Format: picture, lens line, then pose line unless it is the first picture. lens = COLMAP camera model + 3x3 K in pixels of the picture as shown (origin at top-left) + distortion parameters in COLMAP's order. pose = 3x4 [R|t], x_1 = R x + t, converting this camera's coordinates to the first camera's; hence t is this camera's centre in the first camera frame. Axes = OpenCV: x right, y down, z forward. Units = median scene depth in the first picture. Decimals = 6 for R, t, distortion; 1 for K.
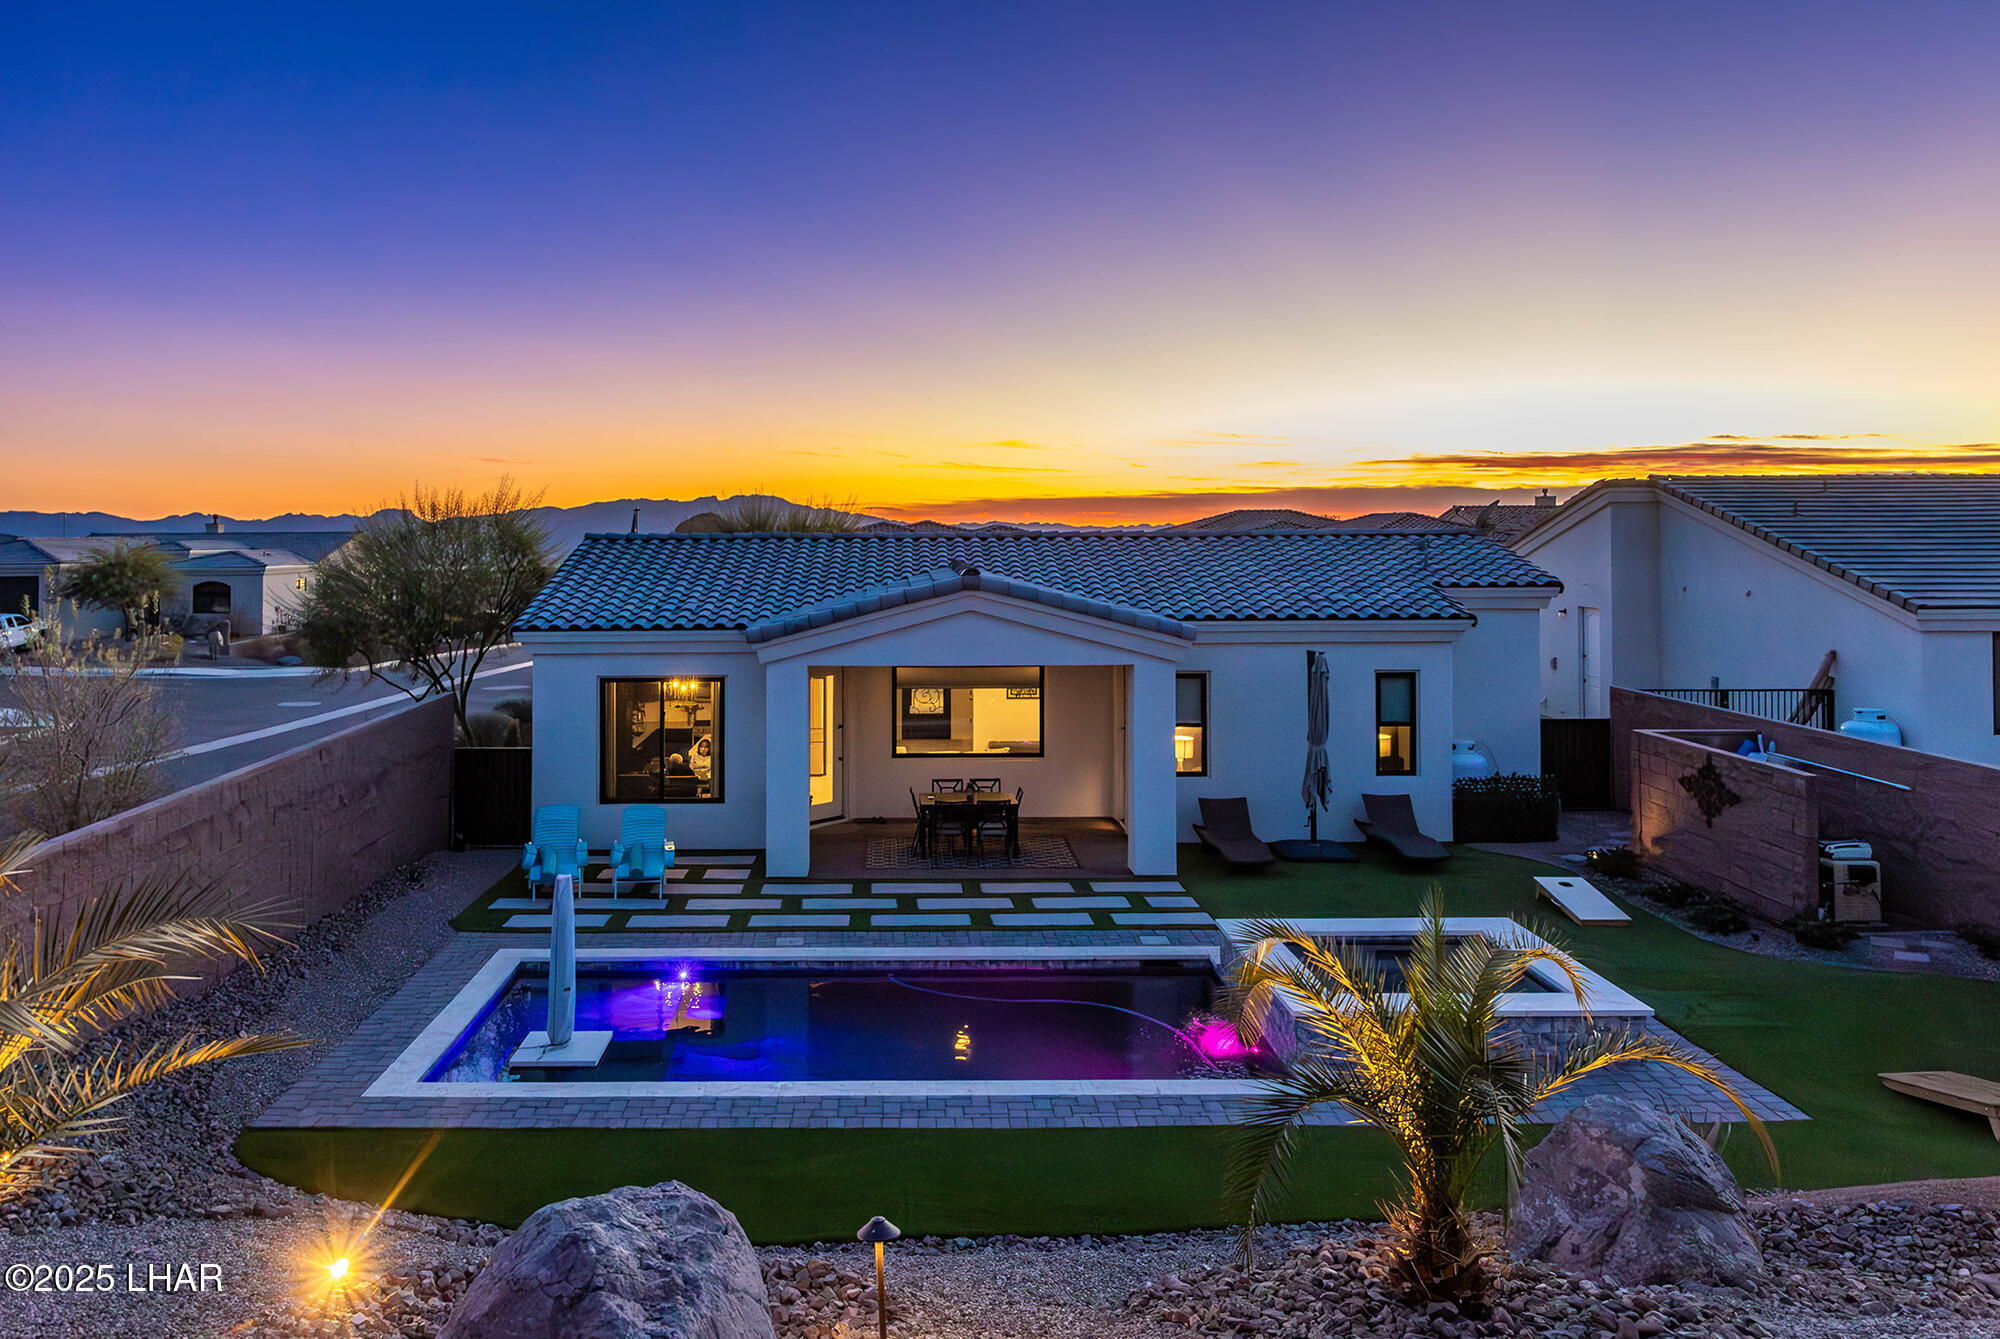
lens RADIAL K [[1431.6, 0, 912.1], [0, 1431.6, 482.7], [0, 0, 1]] dist [0.001460, -0.002934]
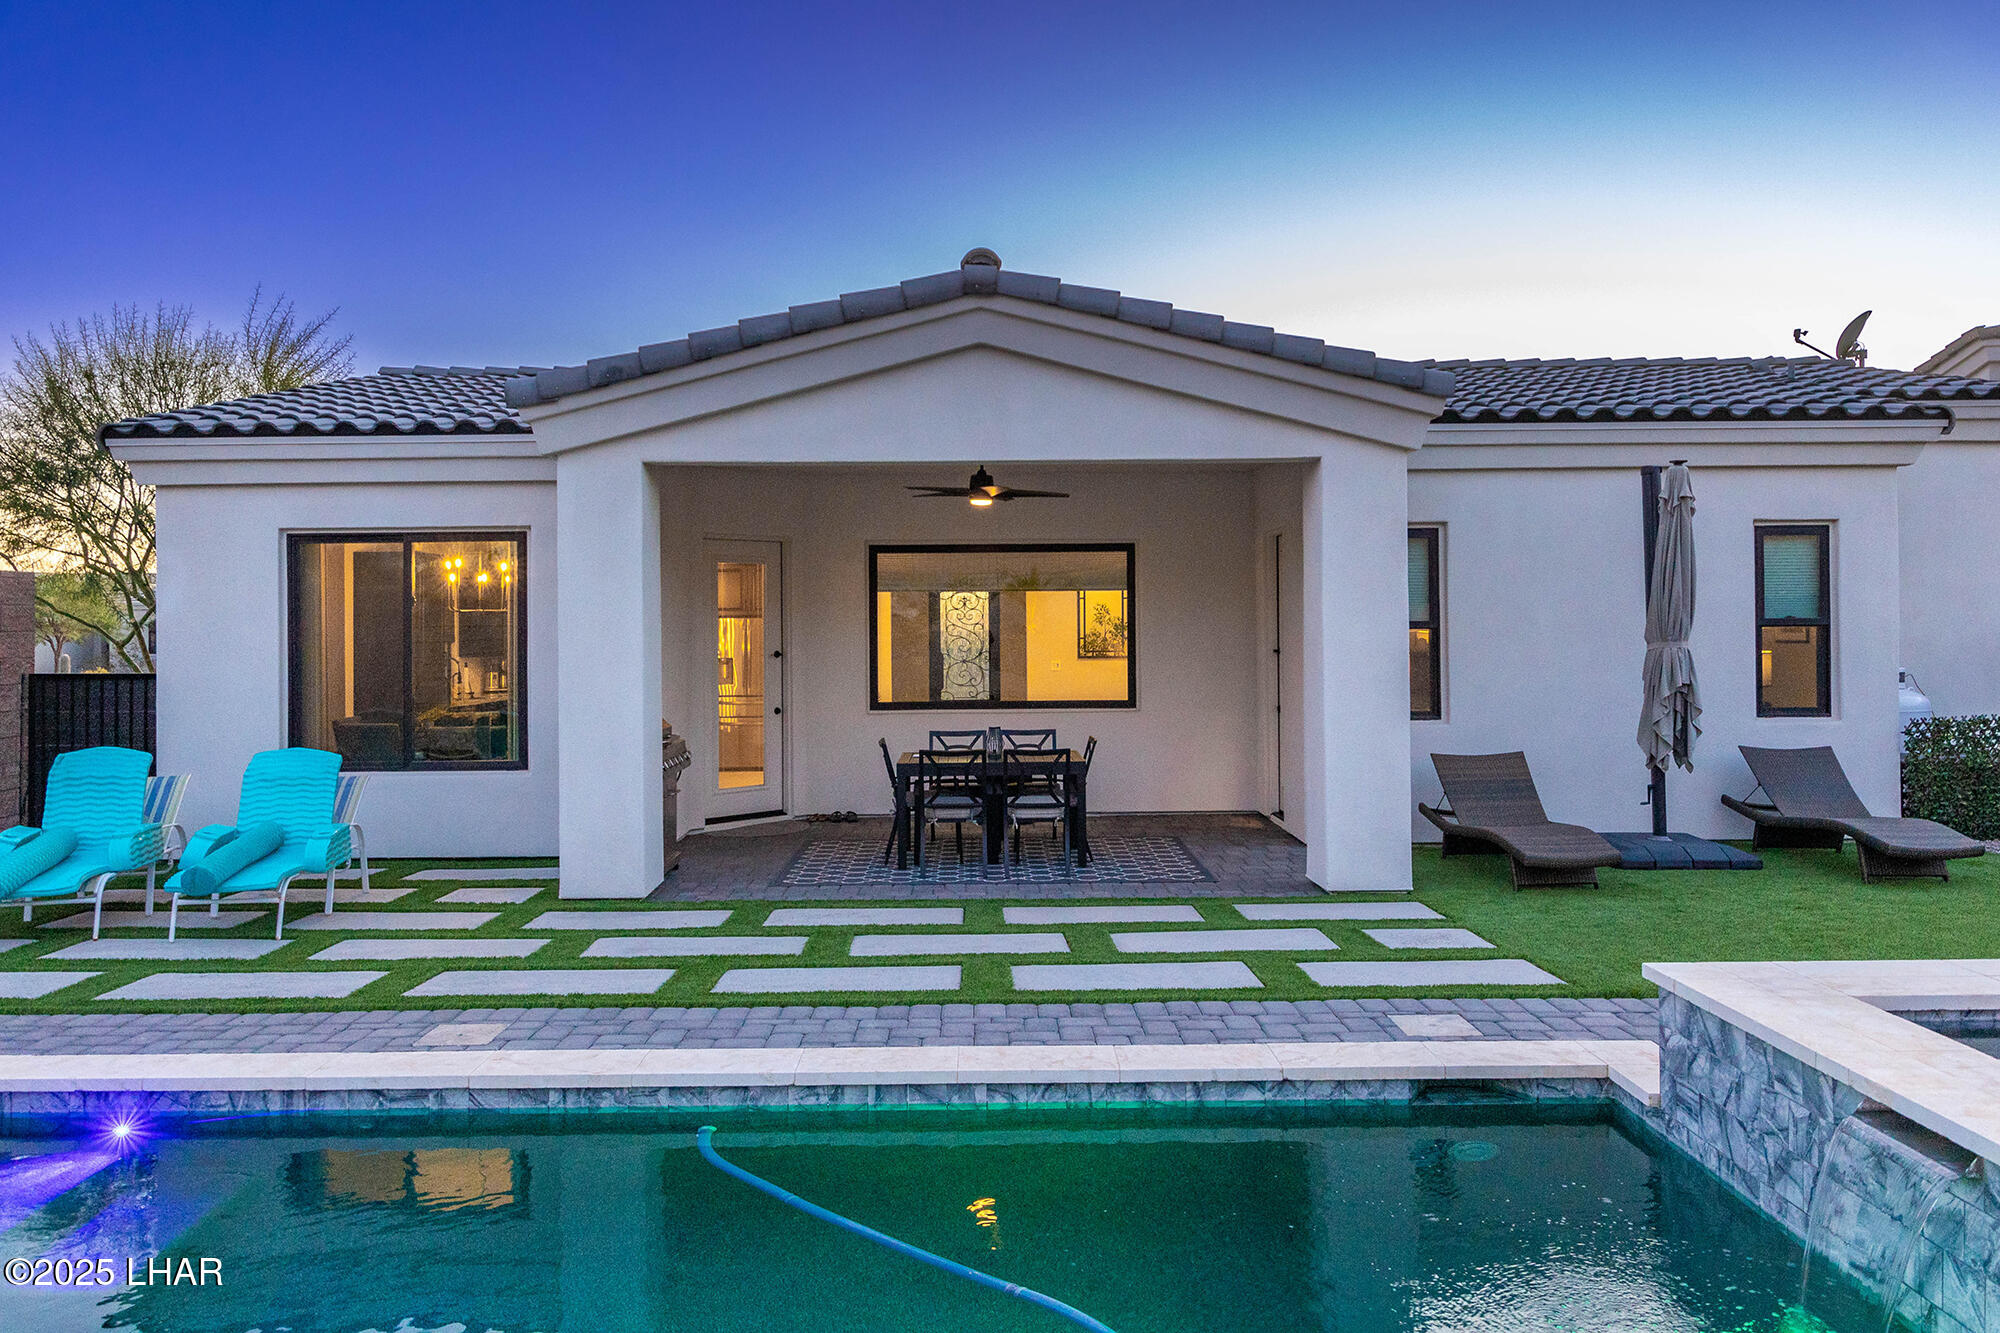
lens RADIAL K [[1420.7, 0, 998.7], [0, 1420.7, 606.2], [0, 0, 1]] dist [-0.000711, -0.002309]
pose [[0.999972, -0.006763, -0.003236, 0.051549], [0.006835, 0.999717, 0.022793, 0.180952], [0.003081, -0.022815, 0.999735, 0.568814]]
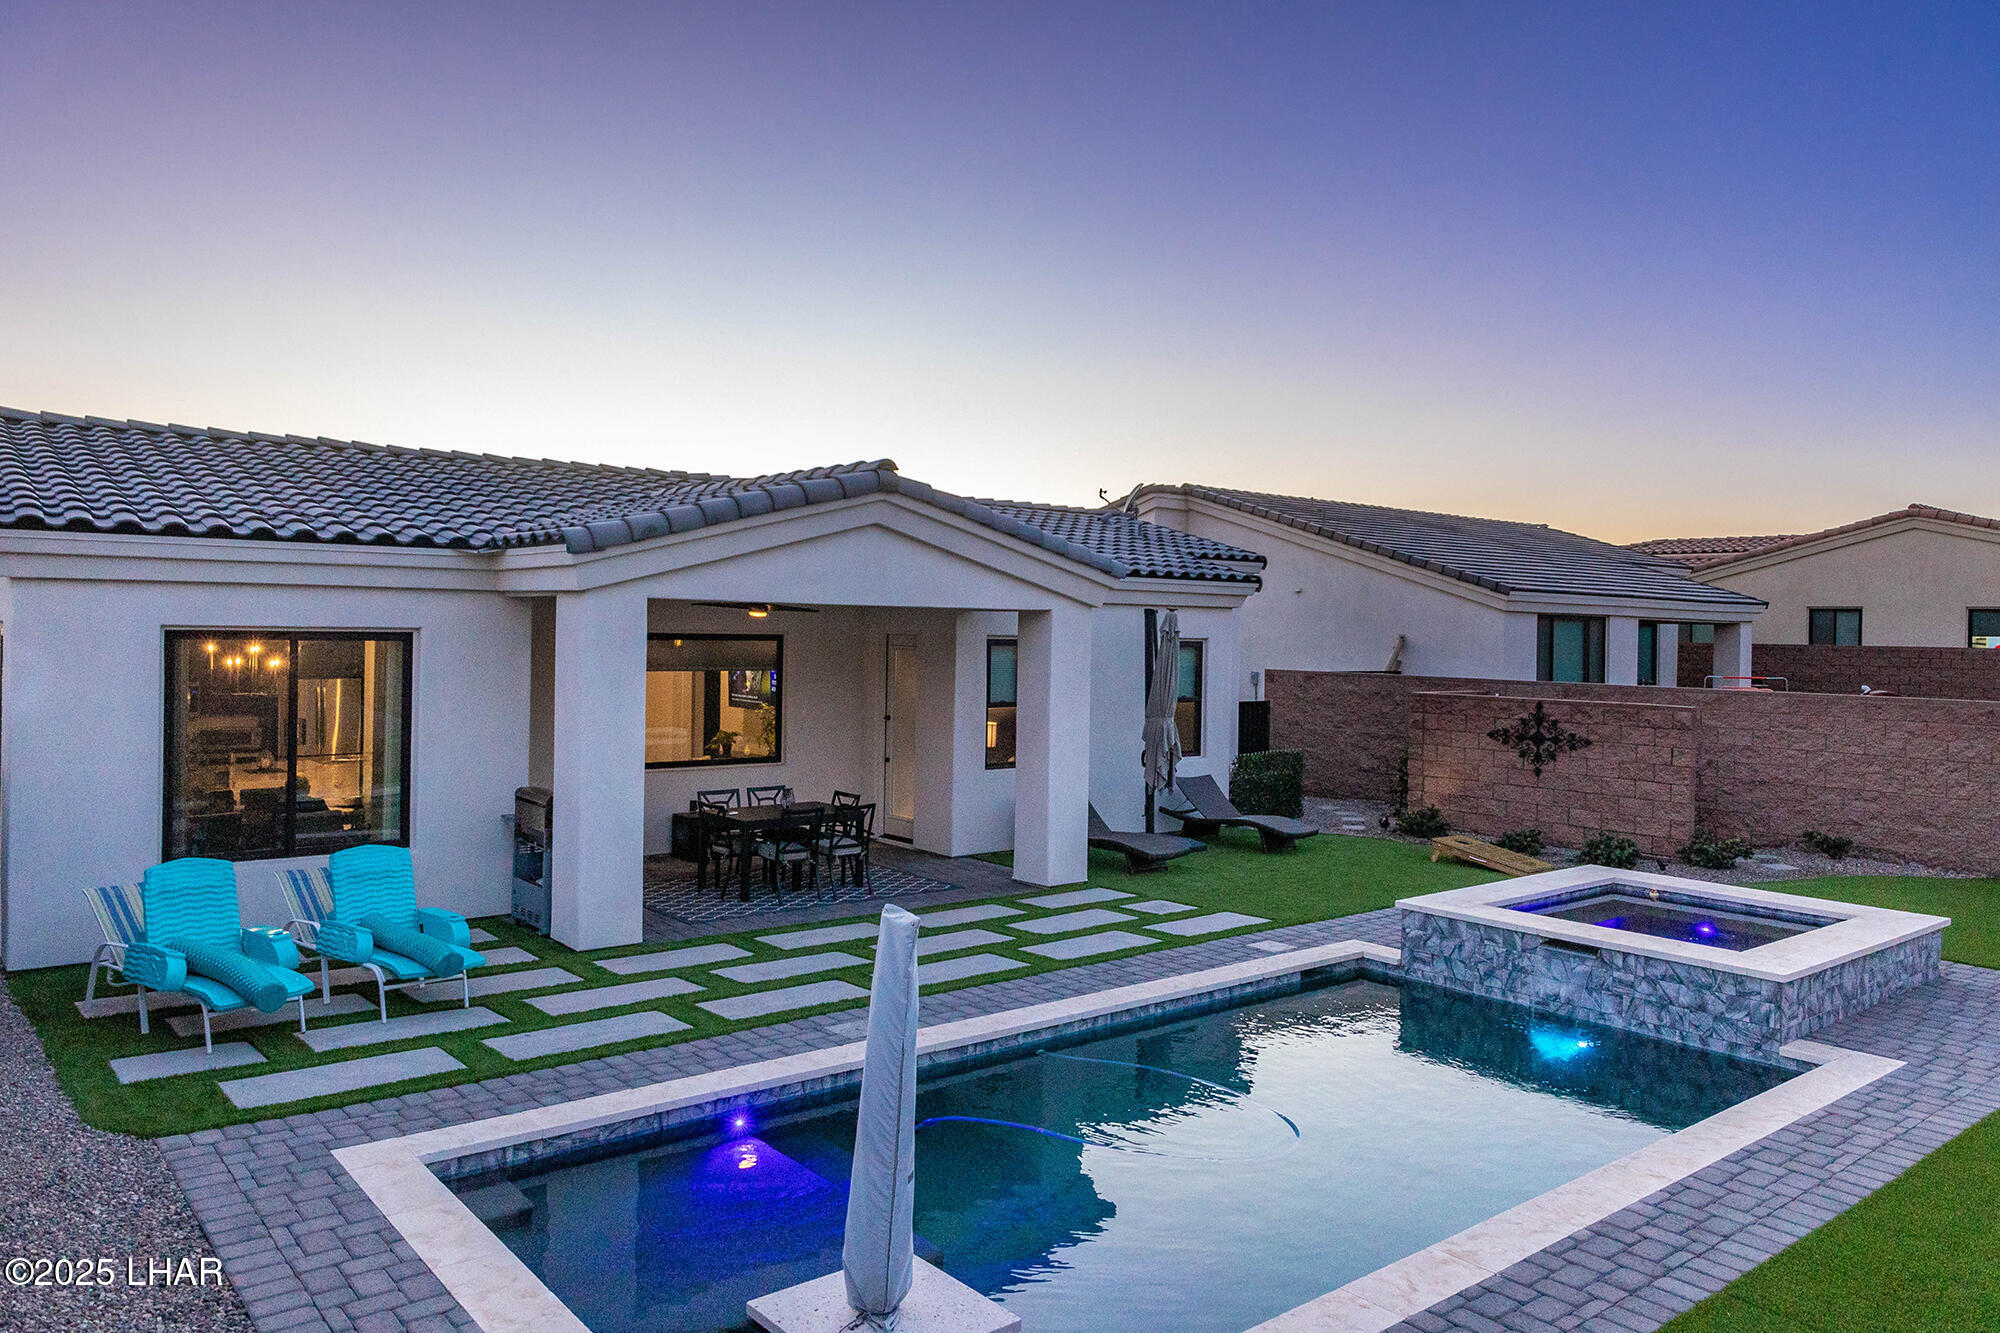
lens RADIAL K [[1385.7, 0, 1013.0], [0, 1385.7, 625.8], [0, 0, 1]] dist [-0.003667, -0.002775]
pose [[0.778745, 0.017508, 0.627097, -0.348808], [-0.042683, 0.998773, 0.025120, 0.128926], [-0.625887, -0.046329, 0.778536, 0.484693]]
